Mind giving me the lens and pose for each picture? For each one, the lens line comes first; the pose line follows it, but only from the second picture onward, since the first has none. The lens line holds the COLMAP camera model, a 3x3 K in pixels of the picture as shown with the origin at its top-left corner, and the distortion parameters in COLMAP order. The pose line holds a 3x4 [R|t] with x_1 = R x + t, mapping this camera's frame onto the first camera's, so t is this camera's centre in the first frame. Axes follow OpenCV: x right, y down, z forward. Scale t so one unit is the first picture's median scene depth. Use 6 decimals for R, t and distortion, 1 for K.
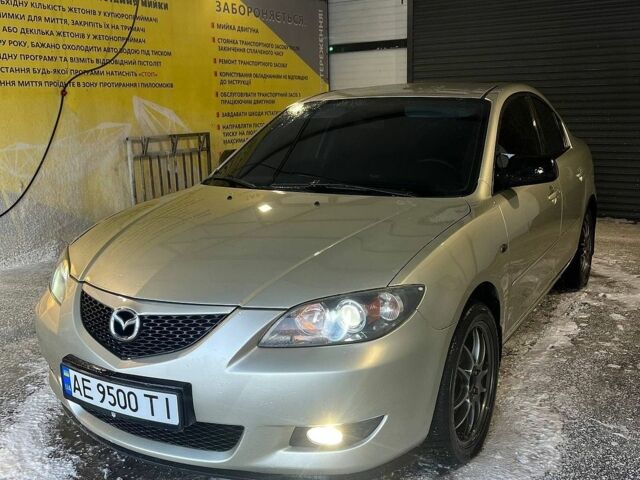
lens RADIAL K [[647.5, 0, 318.9], [0, 647.5, 250.0], [0, 0, 1]] dist [0.019166, -0.009112]
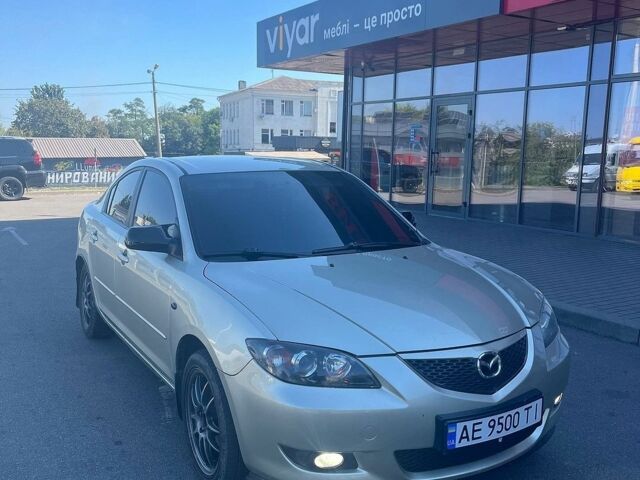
lens RADIAL K [[647.5, 0, 318.9], [0, 647.5, 250.0], [0, 0, 1]] dist [0.019166, -0.009112]
pose [[0.498924, -0.121716, 0.858056, -1.481911], [0.174034, 0.983991, 0.038386, -0.200787], [-0.848992, 0.130179, 0.512119, 0.620810]]
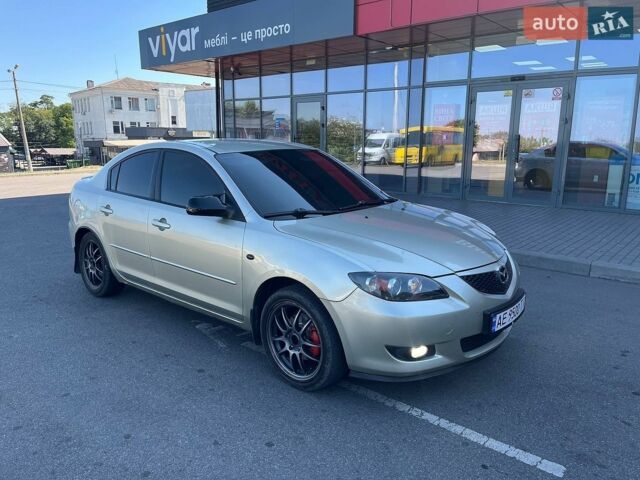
lens RADIAL K [[485.0, 0, 320.0], [0, 485.0, 240.0], [0, 0, 1]] dist [0.071556, -0.099862]
pose [[0.205318, -0.194499, 0.959174, -1.704626], [0.212794, 0.965479, 0.150228, -0.295574], [-0.955282, 0.173262, 0.239619, 1.147681]]
